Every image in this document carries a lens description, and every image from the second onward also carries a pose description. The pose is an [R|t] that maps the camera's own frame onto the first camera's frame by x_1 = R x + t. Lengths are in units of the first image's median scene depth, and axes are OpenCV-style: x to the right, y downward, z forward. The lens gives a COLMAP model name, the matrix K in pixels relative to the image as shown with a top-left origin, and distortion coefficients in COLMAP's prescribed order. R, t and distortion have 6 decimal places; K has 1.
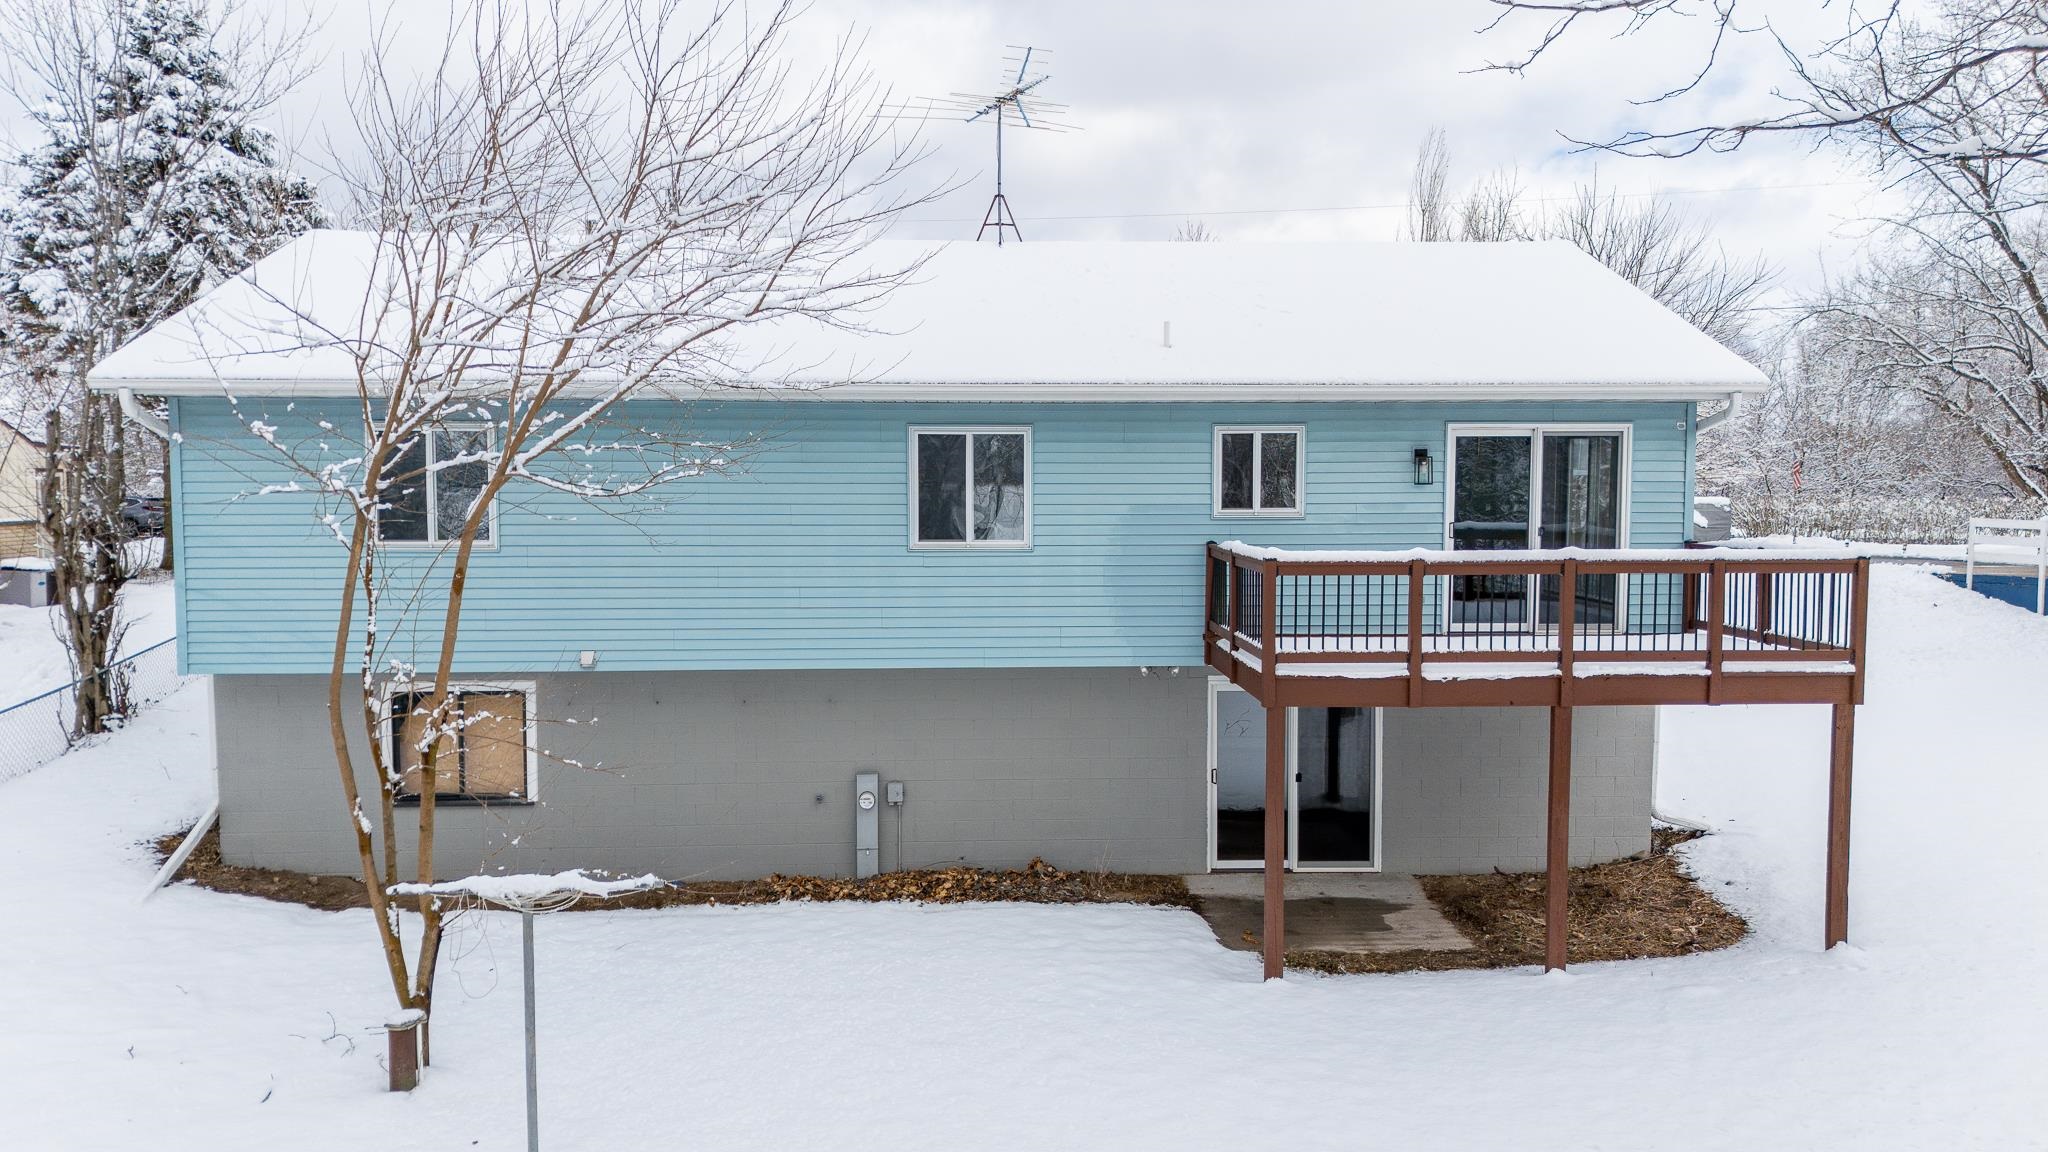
lens RADIAL K [[1494.3, 0, 1024.0], [0, 1494.3, 576.0], [0, 0, 1]] dist [0.069783, -0.058451]
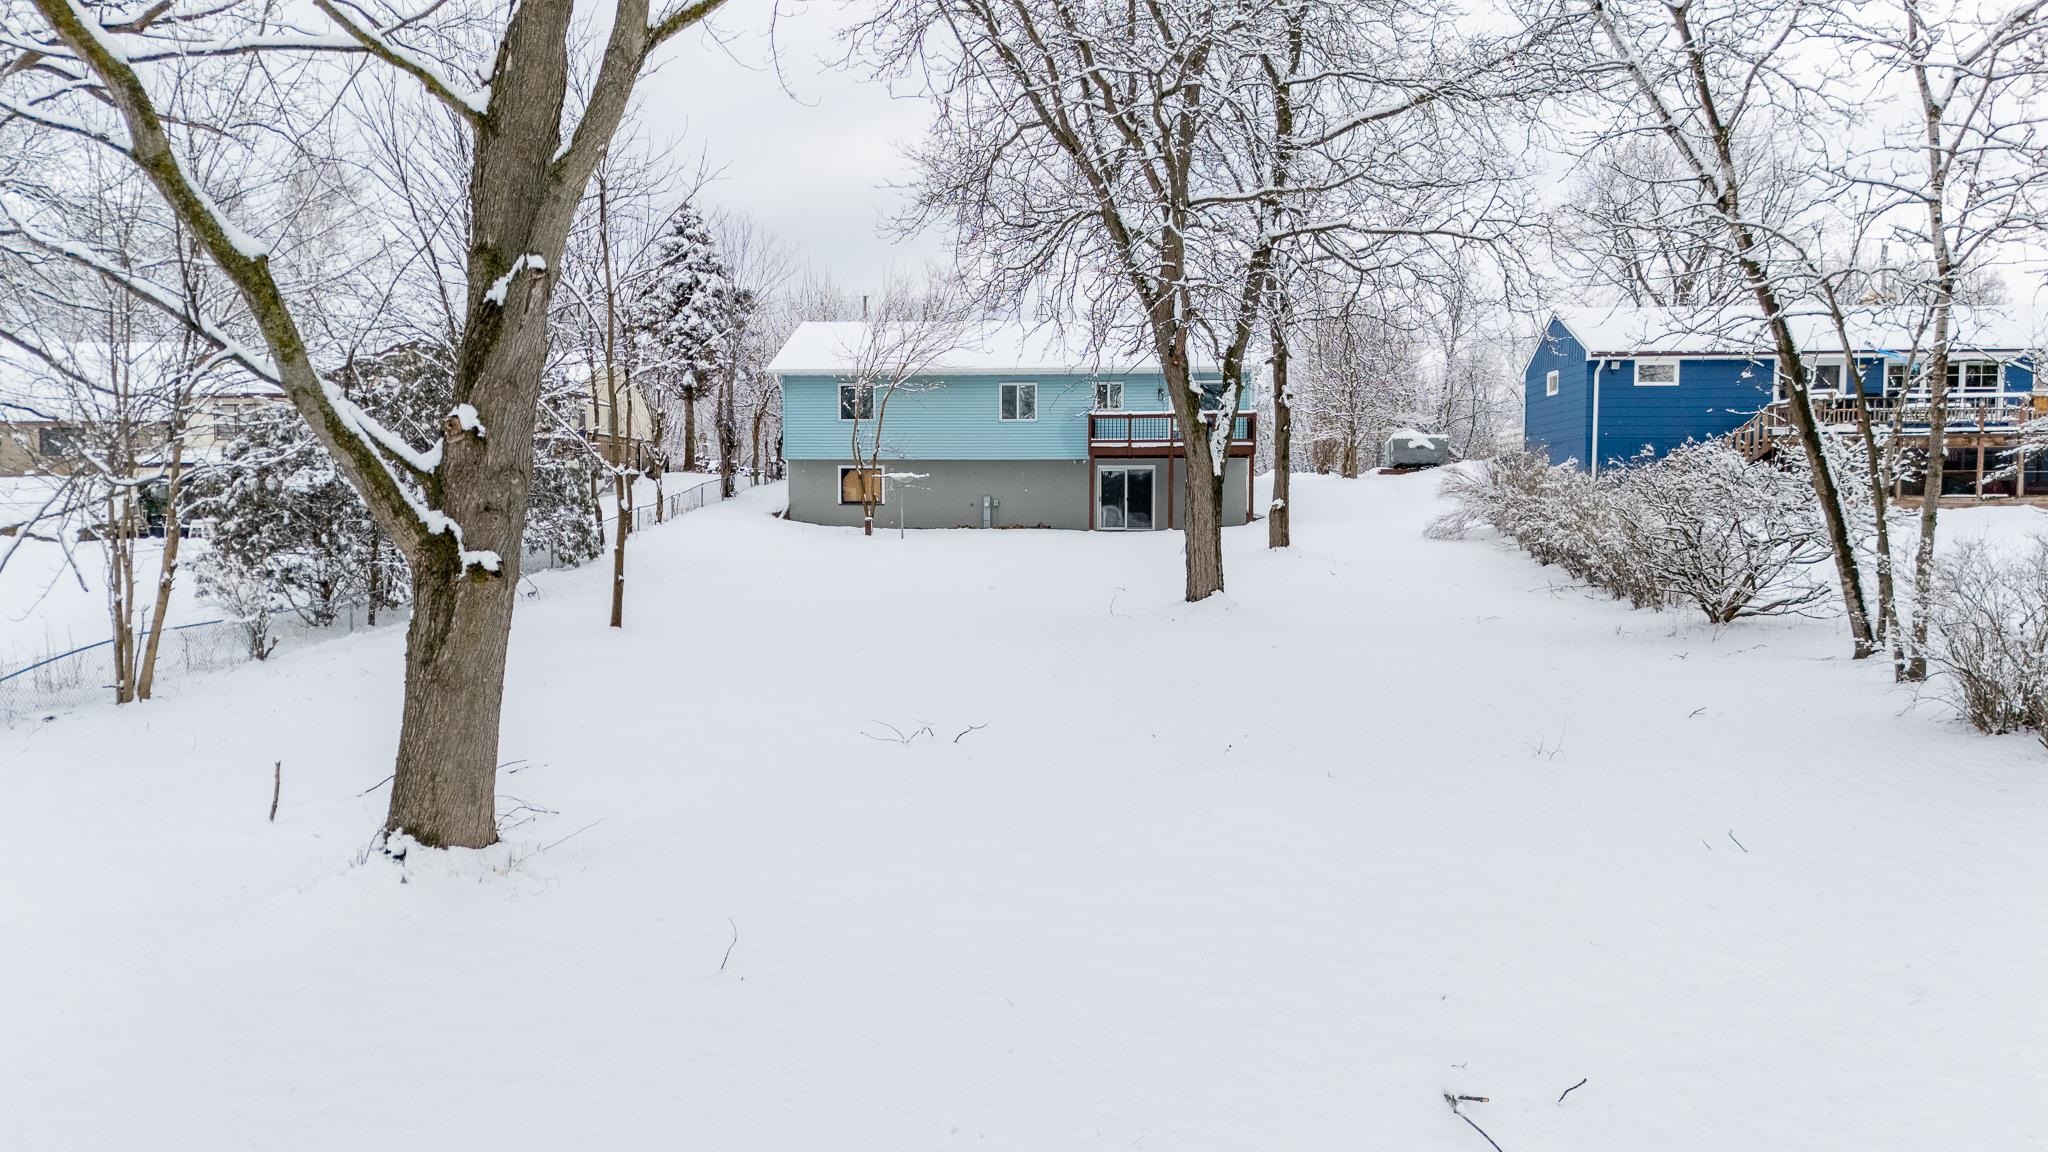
lens RADIAL K [[1494.3, 0, 1024.0], [0, 1494.3, 576.0], [0, 0, 1]] dist [0.069783, -0.058451]
pose [[0.990761, 0.001903, -0.135609, 0.275927], [-0.003570, 0.999921, -0.012054, 0.235492], [0.135575, 0.012427, 0.990689, -1.448306]]
